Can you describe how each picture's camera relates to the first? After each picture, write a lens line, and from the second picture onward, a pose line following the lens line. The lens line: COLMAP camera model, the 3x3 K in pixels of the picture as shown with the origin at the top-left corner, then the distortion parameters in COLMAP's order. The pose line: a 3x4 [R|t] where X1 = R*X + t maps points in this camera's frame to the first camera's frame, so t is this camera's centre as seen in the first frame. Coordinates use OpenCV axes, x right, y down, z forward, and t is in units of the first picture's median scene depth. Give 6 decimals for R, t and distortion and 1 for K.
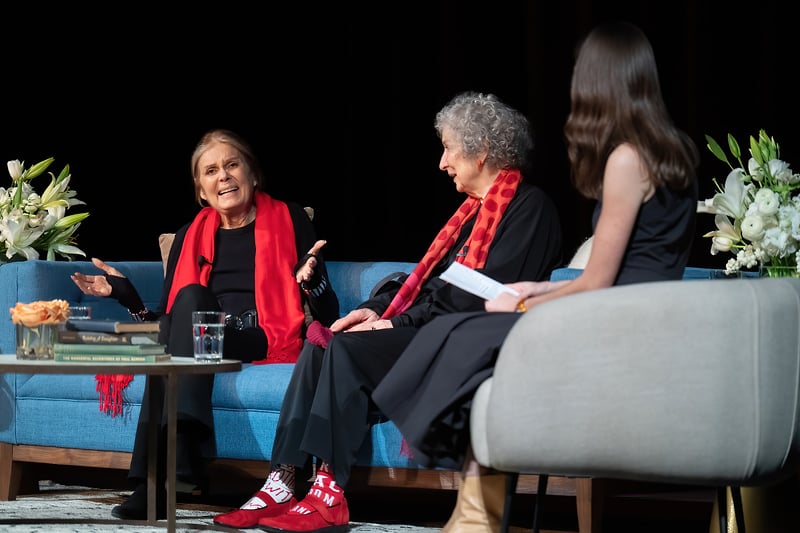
lens RADIAL K [[4380.5, 0, 397.2], [0, 4380.5, 262.9], [0, 0, 1]] dist [-0.116077, 0.000000]
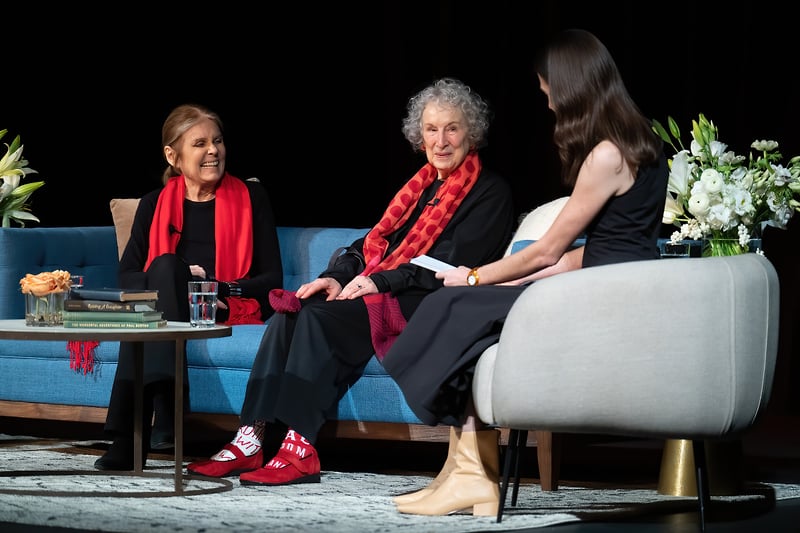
lens RADIAL K [[4792.0, 0, 400.8], [0, 4792.0, 271.7], [0, 0, 1]] dist [-0.188924, 0.000000]
pose [[0.995871, -0.004707, 0.090656, -0.102331], [0.002433, 0.999680, 0.025179, -0.021304], [-0.090745, -0.024854, 0.995564, -0.197023]]
